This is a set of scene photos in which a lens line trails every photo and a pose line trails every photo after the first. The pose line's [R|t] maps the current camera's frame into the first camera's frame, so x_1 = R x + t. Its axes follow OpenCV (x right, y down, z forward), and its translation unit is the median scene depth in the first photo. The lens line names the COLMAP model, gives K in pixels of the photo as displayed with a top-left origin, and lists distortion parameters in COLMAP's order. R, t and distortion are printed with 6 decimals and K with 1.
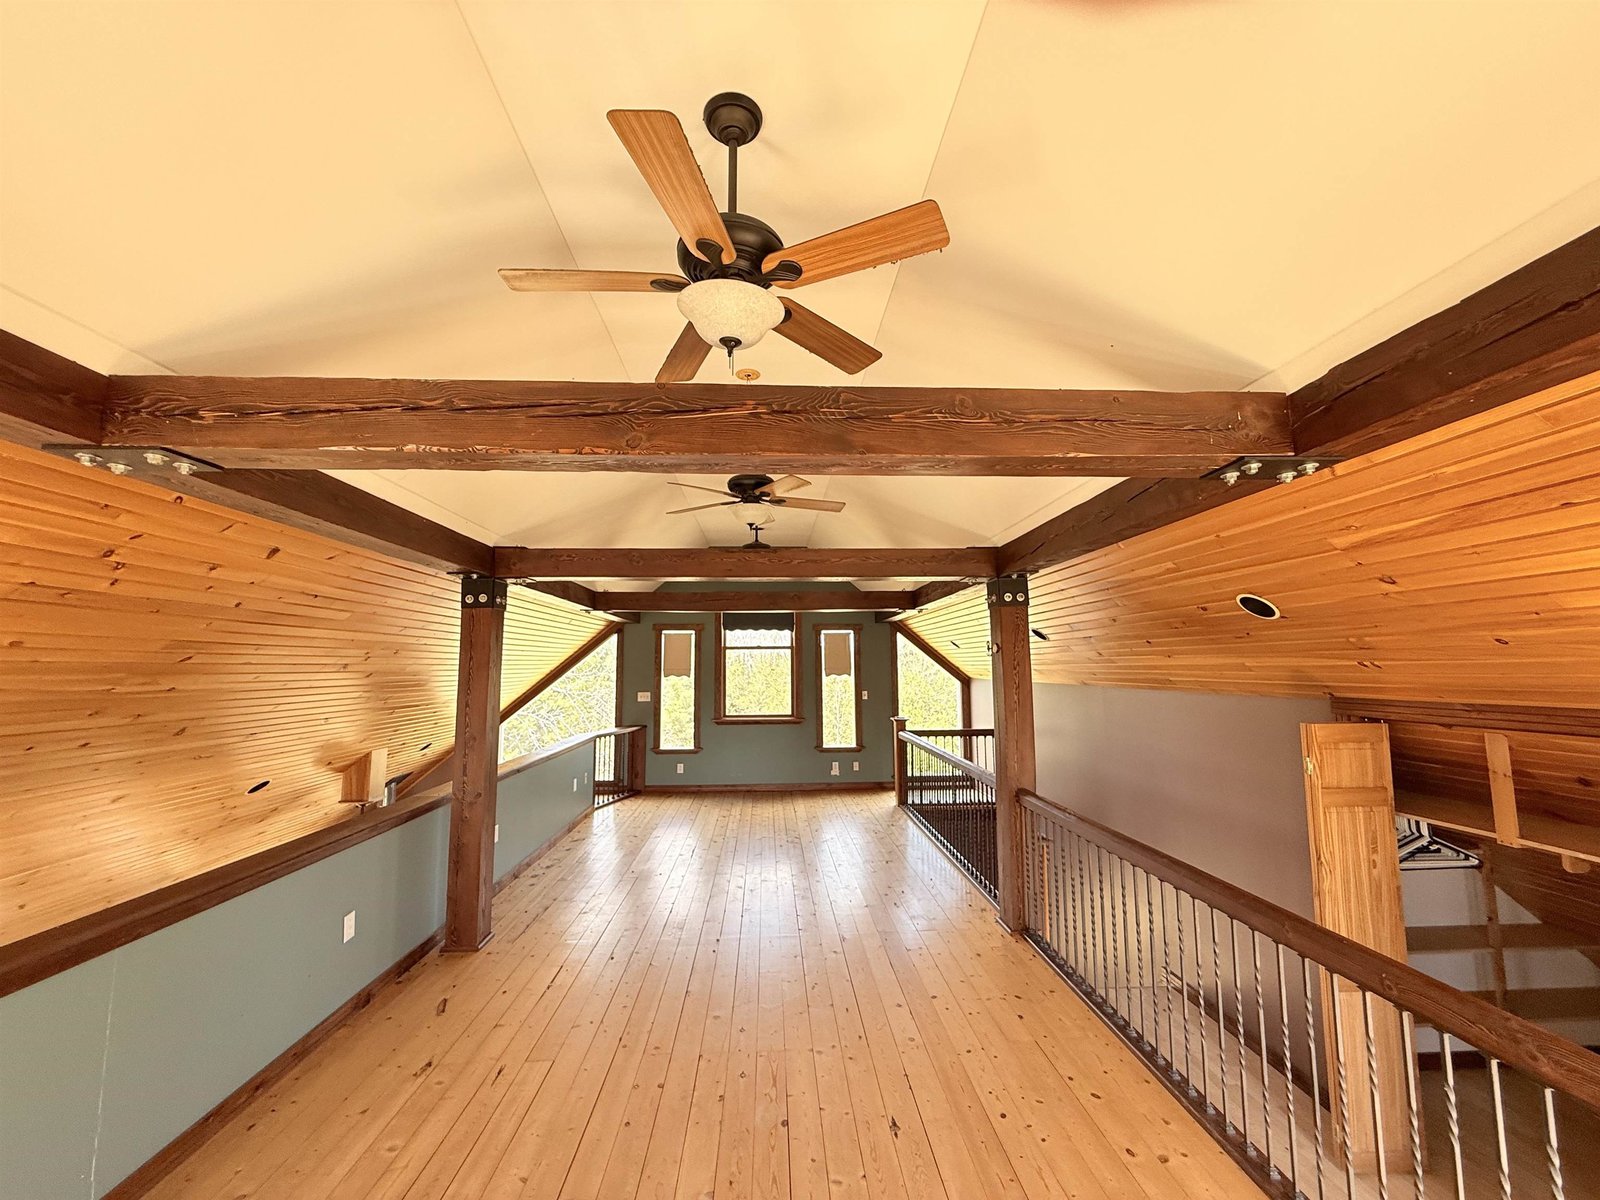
lens RADIAL K [[641.5, 0, 799.3], [0, 641.5, 605.2], [0, 0, 1]] dist [0.000641, 0.000176]
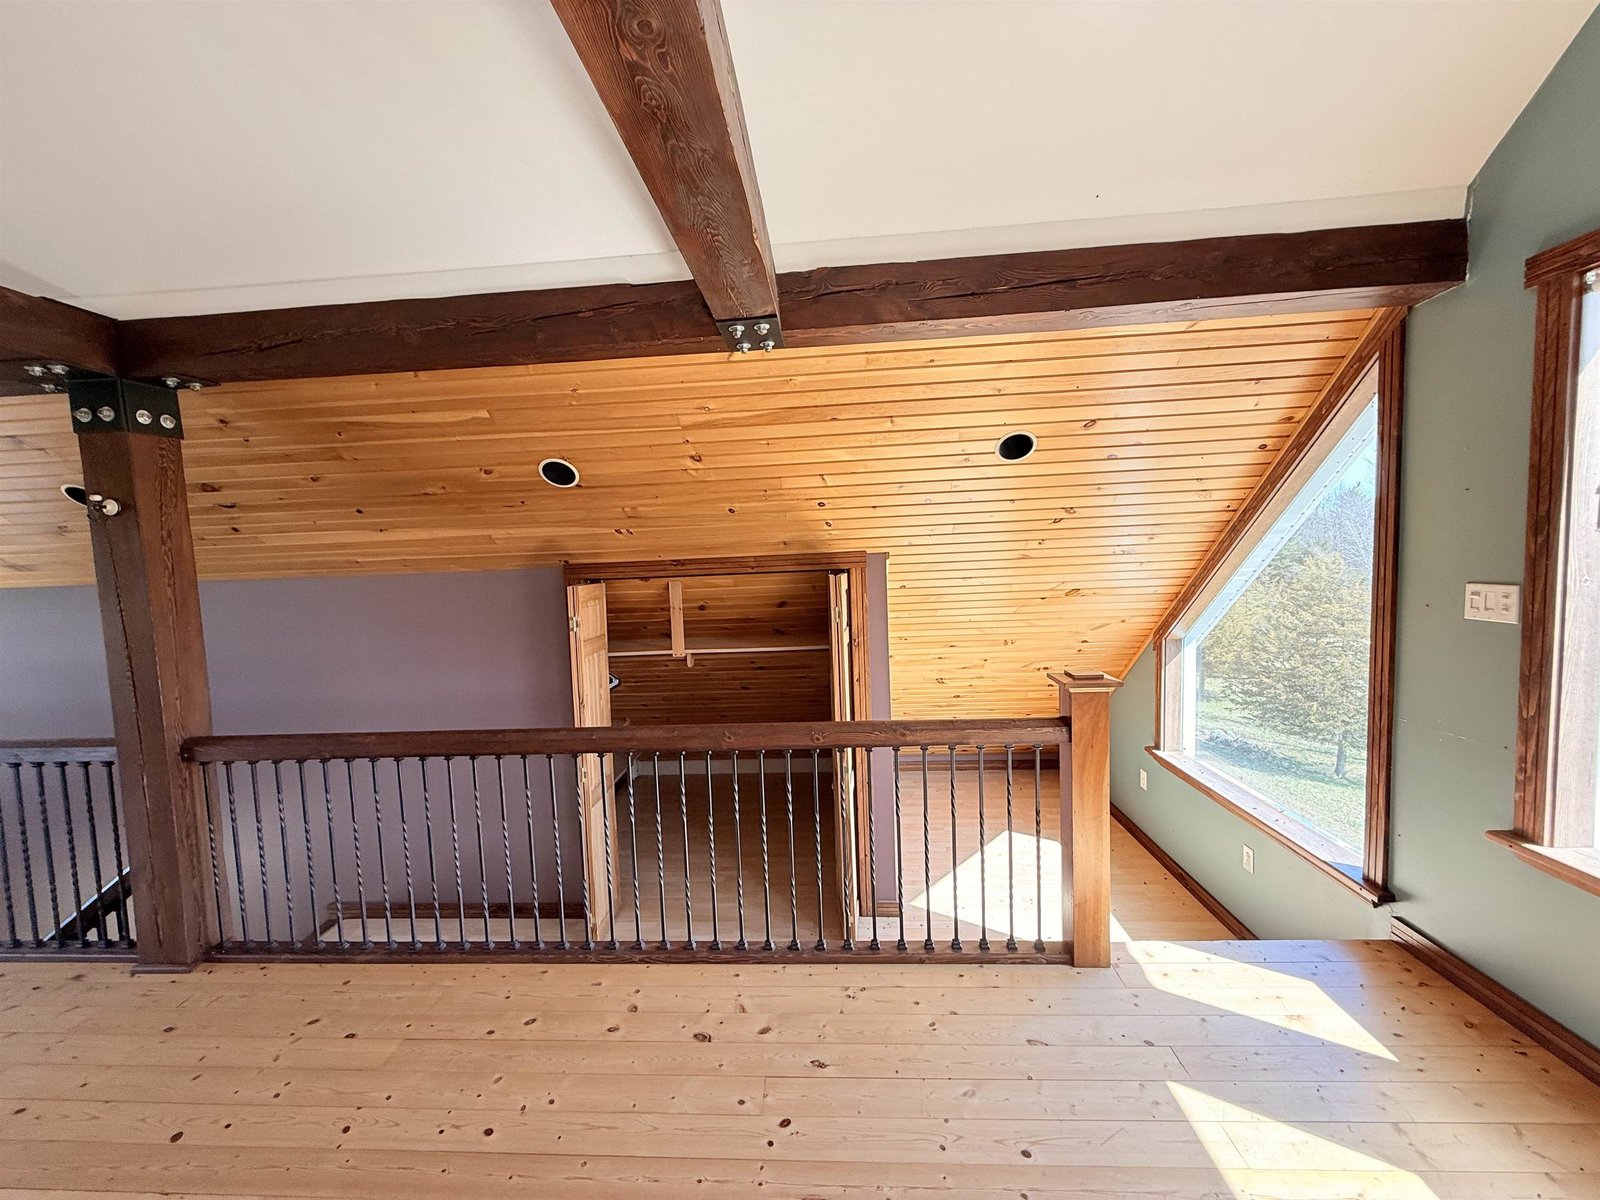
lens RADIAL K [[641.5, 0, 791.9], [0, 641.5, 599.0], [0, 0, 1]] dist [0.000641, 0.000176]
pose [[0.113726, -0.066799, 0.991264, -0.240678], [-0.056820, 0.995667, 0.073615, 0.096383], [-0.991886, -0.064695, 0.109438, 0.470683]]
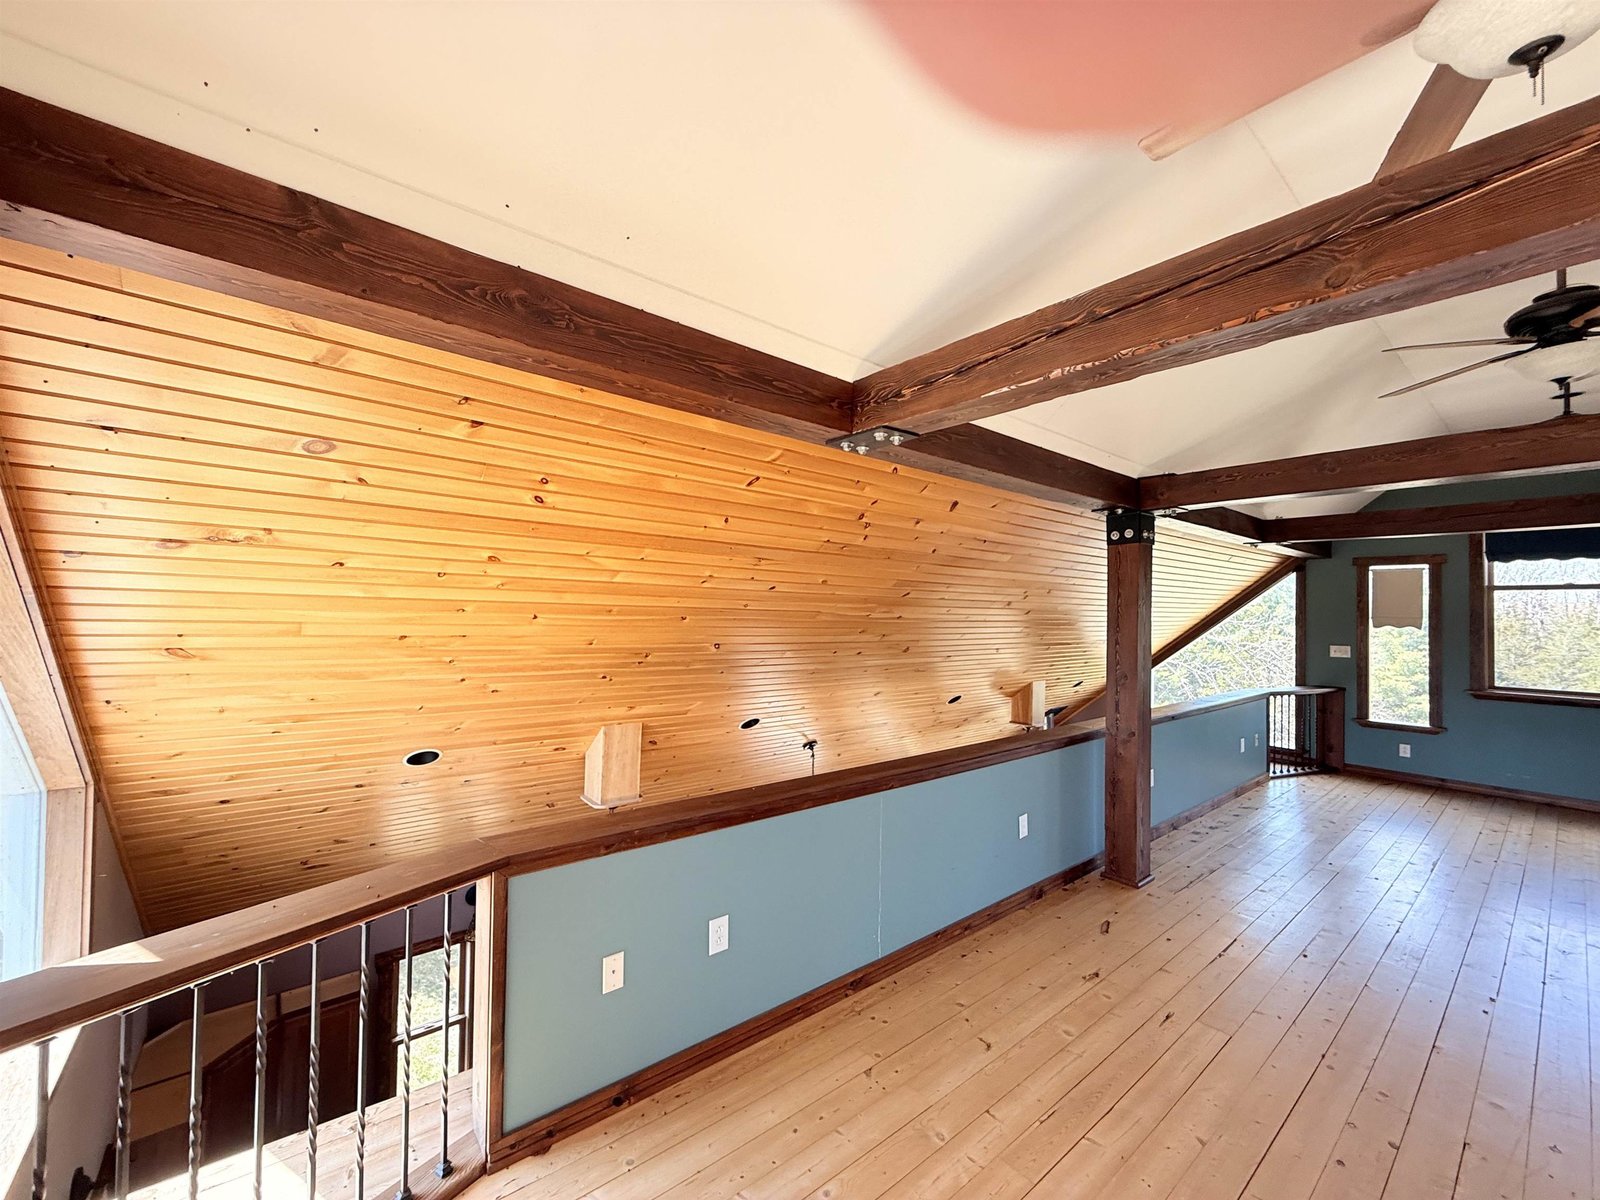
lens RADIAL K [[641.5, 0, 787.7], [0, 641.5, 599.1], [0, 0, 1]] dist [0.000641, 0.000176]
pose [[0.585462, -0.001106, -0.810699, -0.013055], [0.063467, 0.996992, 0.044473, 0.014984], [0.808212, -0.077490, 0.583771, 0.015102]]
